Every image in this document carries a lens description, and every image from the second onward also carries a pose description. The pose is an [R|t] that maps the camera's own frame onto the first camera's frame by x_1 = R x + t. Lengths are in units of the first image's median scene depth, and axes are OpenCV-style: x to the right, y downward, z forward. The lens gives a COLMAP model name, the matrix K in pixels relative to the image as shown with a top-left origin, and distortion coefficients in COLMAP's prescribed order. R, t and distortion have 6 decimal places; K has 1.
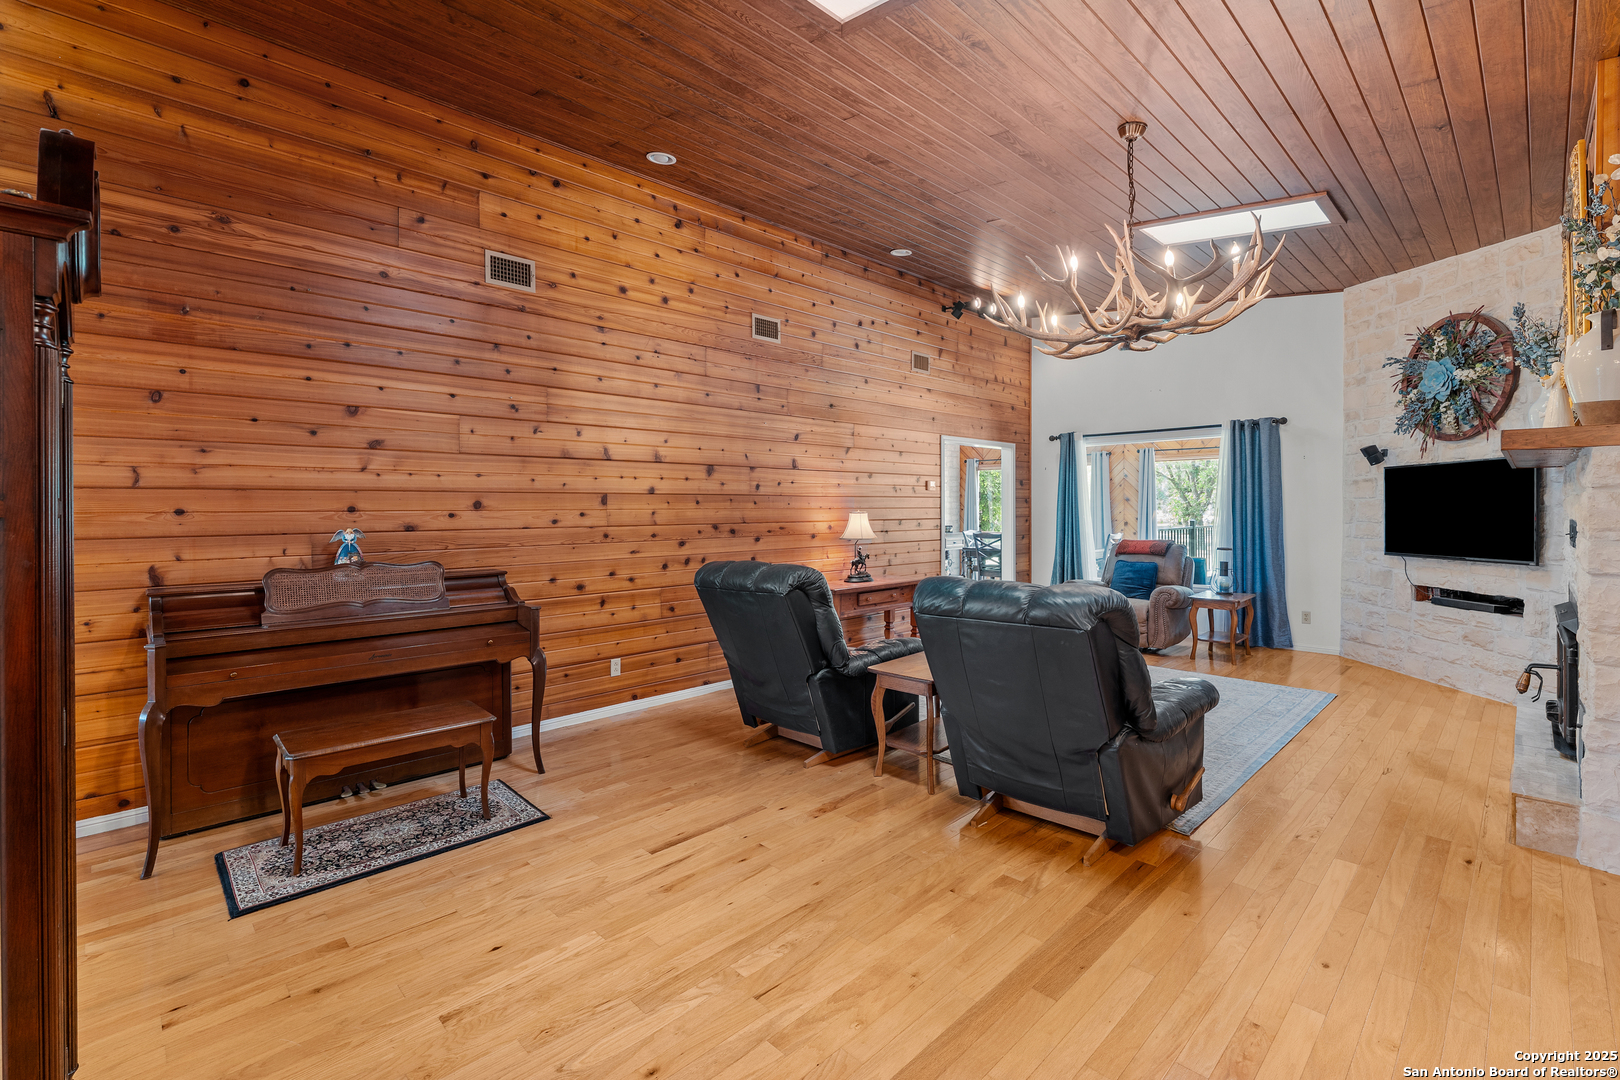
lens RADIAL K [[706.3, 0, 813.9], [0, 706.3, 522.7], [0, 0, 1]] dist [-0.007457, -0.000099]
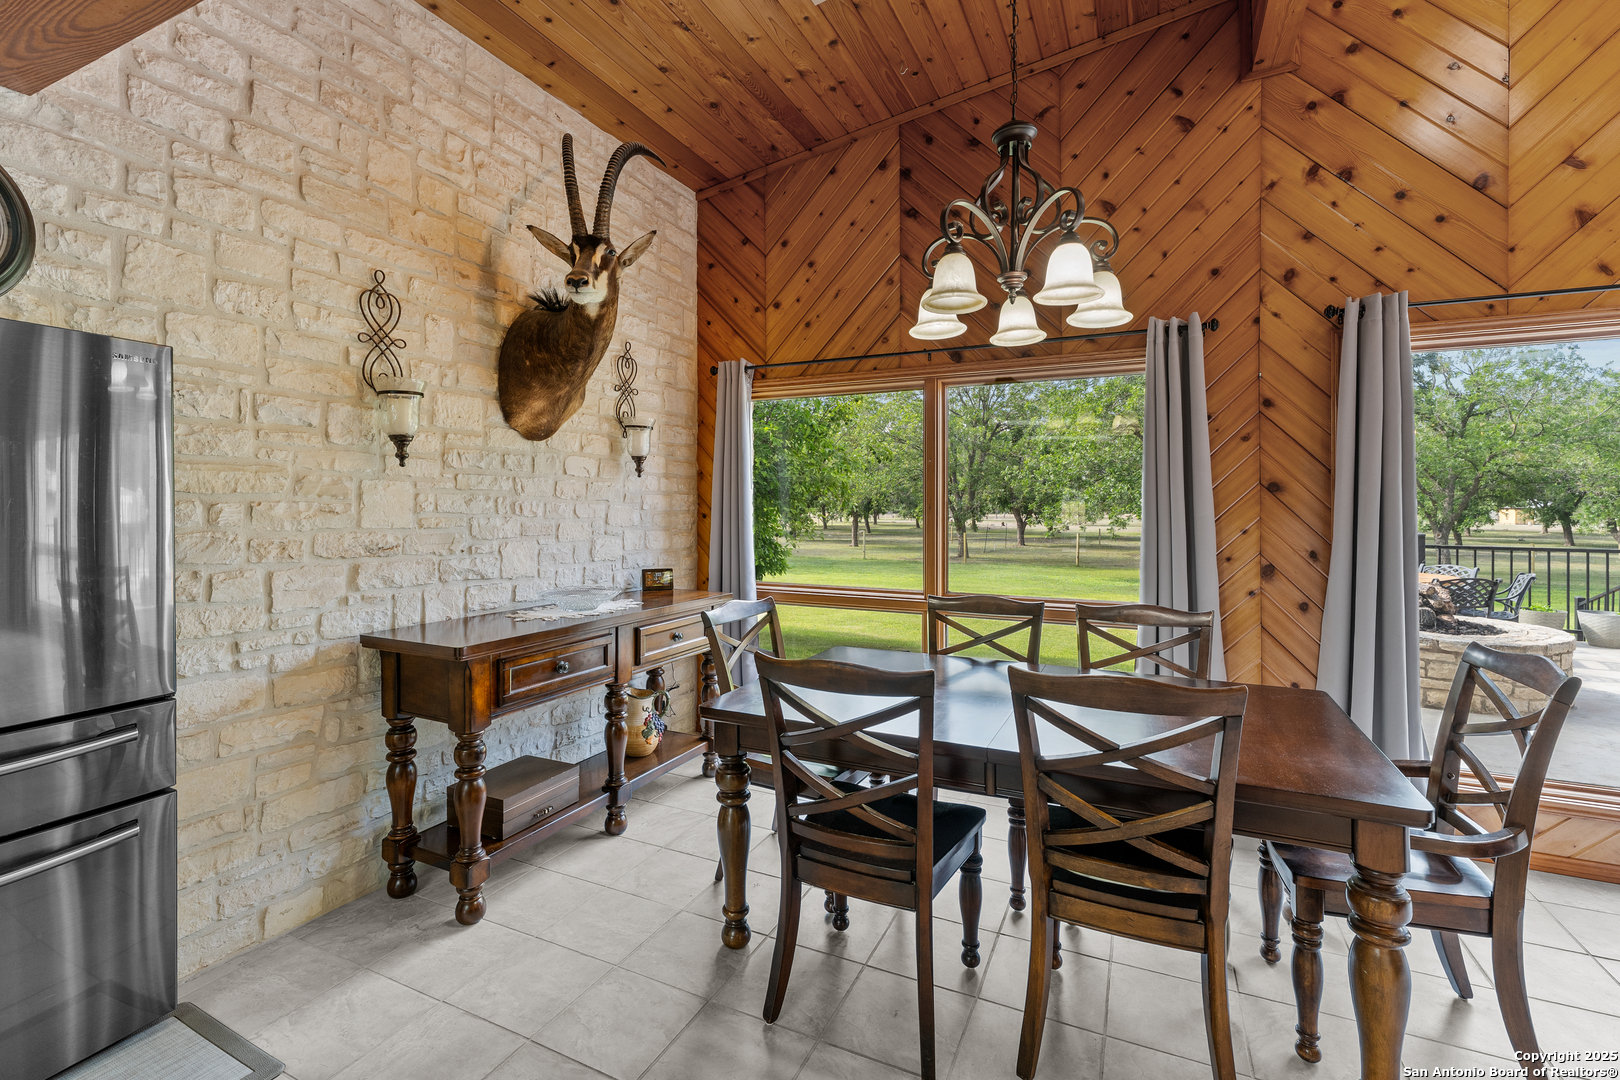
lens RADIAL K [[706.3, 0, 822.8], [0, 706.3, 506.4], [0, 0, 1]] dist [-0.007457, -0.000099]
pose [[0.931504, 0.002728, 0.363720, 0.148657], [0.002260, 0.999909, -0.013289, -0.018931], [-0.363723, 0.013200, 0.931413, 0.707012]]
